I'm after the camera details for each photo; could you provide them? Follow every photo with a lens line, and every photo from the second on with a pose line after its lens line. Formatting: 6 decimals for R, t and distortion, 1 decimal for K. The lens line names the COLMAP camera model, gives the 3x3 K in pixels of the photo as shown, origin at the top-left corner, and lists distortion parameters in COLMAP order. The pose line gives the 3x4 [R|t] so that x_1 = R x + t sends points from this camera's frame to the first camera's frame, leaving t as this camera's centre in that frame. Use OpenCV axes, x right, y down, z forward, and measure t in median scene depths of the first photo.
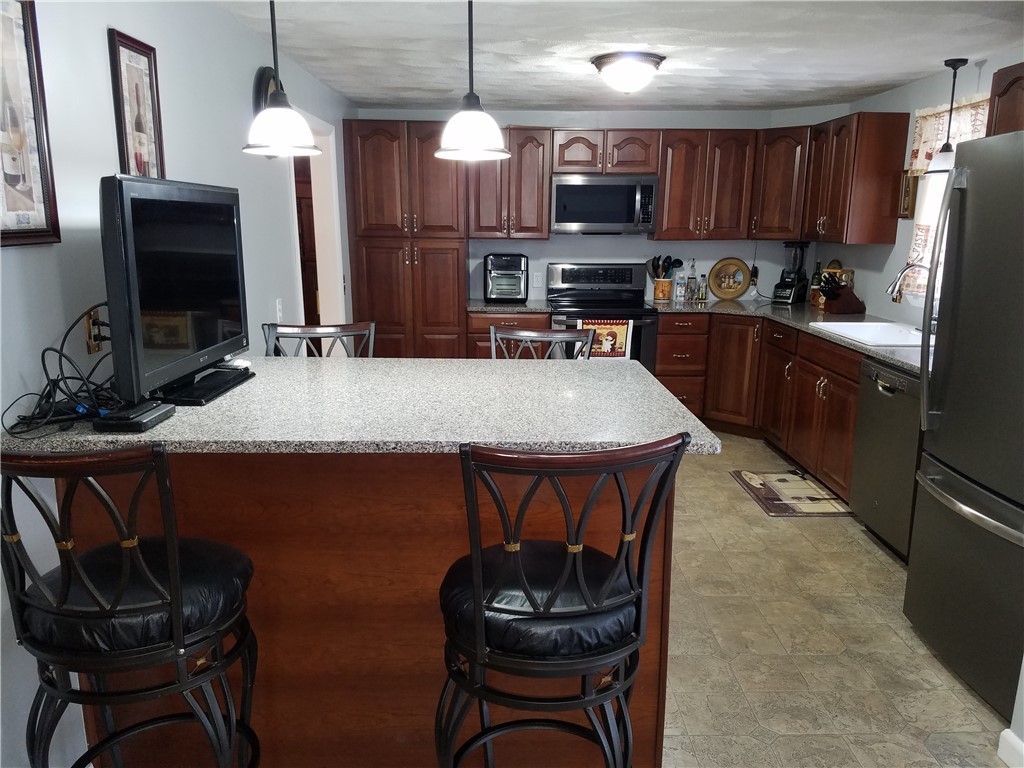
lens RADIAL K [[784.8, 0, 512.0], [0, 784.8, 384.0], [0, 0, 1]] dist [0.227693, -0.410041]
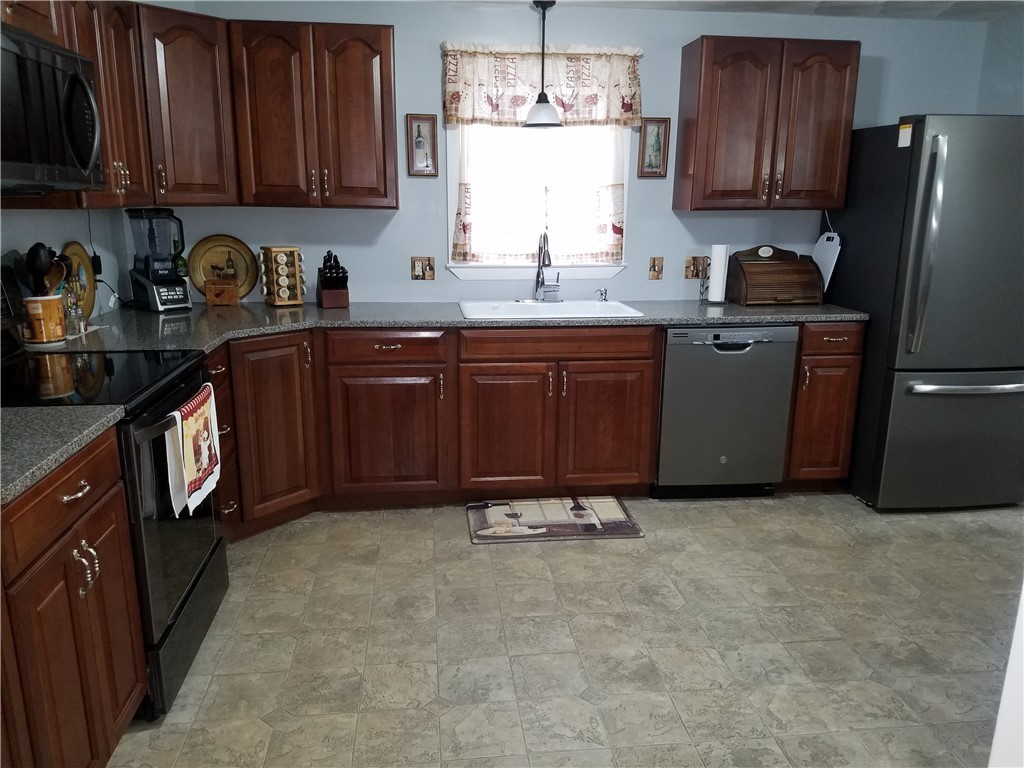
lens RADIAL K [[784.8, 0, 512.0], [0, 784.8, 384.0], [0, 0, 1]] dist [0.227693, -0.410041]
pose [[-0.104821, -0.234968, 0.966335, -0.403291], [0.194901, 0.947991, 0.251649, -0.209602], [-0.975206, 0.214717, -0.053574, 1.091350]]
